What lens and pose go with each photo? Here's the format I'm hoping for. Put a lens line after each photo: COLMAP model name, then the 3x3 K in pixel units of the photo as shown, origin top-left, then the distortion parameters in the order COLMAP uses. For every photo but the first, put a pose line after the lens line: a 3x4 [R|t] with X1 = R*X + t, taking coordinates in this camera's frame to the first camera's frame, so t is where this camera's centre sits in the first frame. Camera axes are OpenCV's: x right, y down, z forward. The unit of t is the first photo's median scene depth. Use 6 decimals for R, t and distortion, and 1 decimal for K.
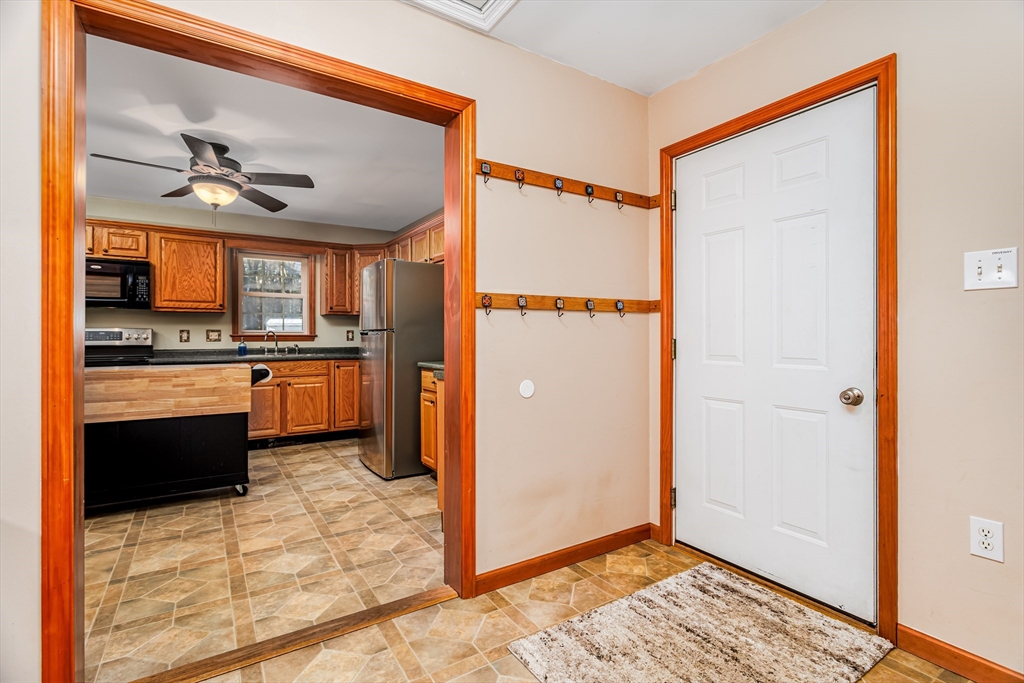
lens RADIAL K [[478.7, 0, 532.8], [0, 478.7, 341.5], [0, 0, 1]] dist [-0.005596, -0.001291]
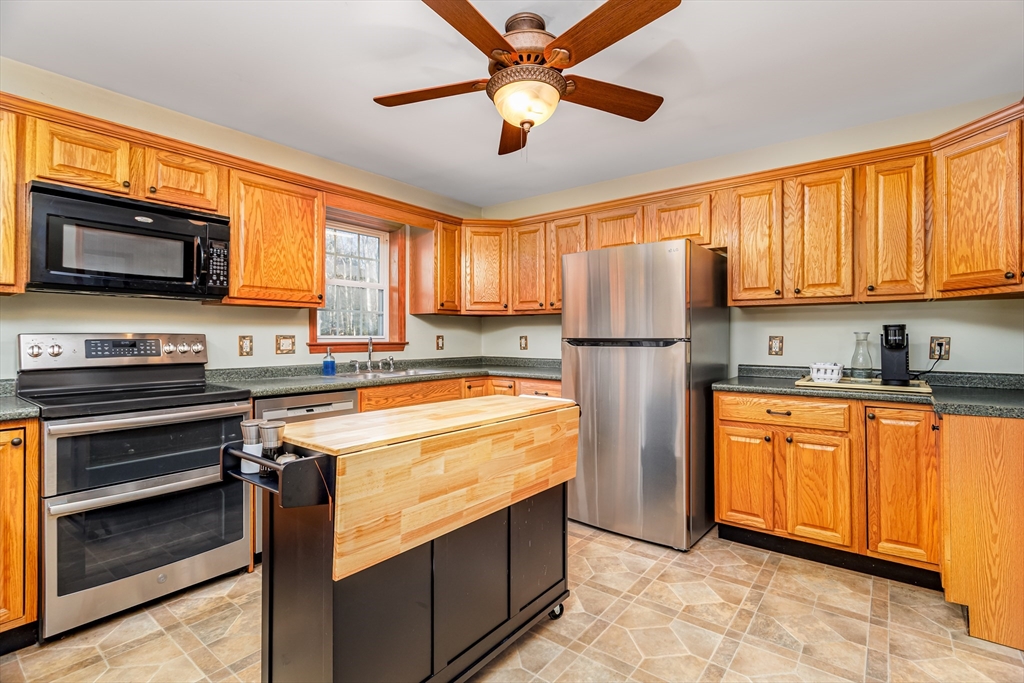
lens RADIAL K [[478.7, 0, 528.9], [0, 478.7, 337.1], [0, 0, 1]] dist [-0.005596, -0.001291]
pose [[0.953436, 0.000240, 0.301595, -0.637682], [0.003463, 0.999925, -0.011743, -0.015495], [-0.301575, 0.012240, 0.953364, 0.343990]]
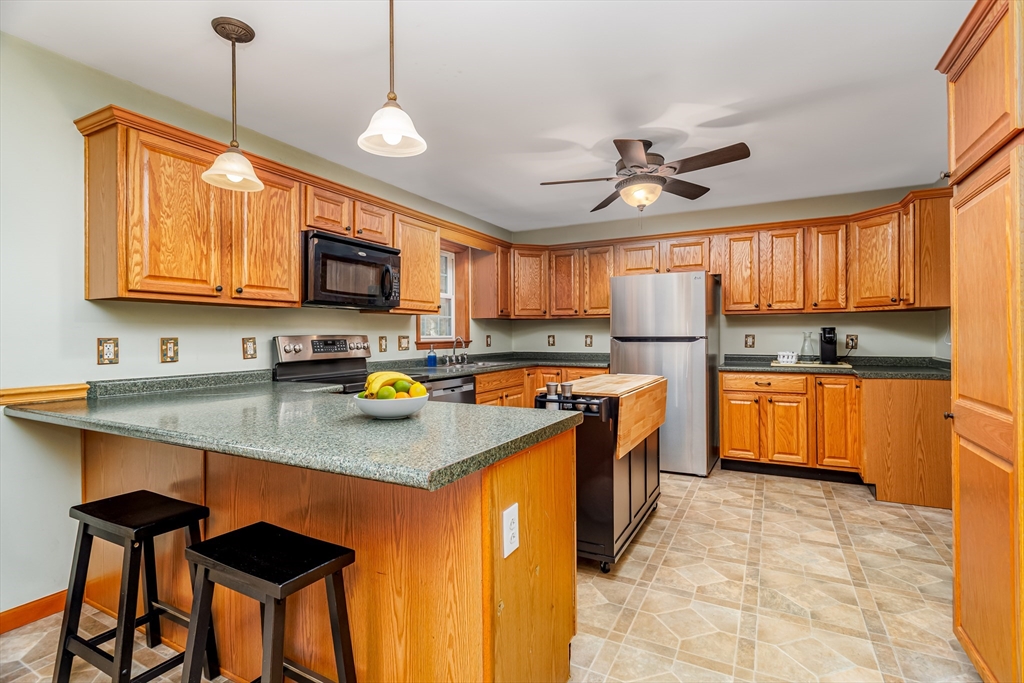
lens RADIAL K [[478.7, 0, 527.2], [0, 478.7, 337.7], [0, 0, 1]] dist [-0.005596, -0.001291]
pose [[0.887299, -0.007559, 0.461133, -0.992673], [0.011292, 0.999922, -0.005339, -0.016864], [-0.461057, 0.009944, 0.887315, 0.205187]]
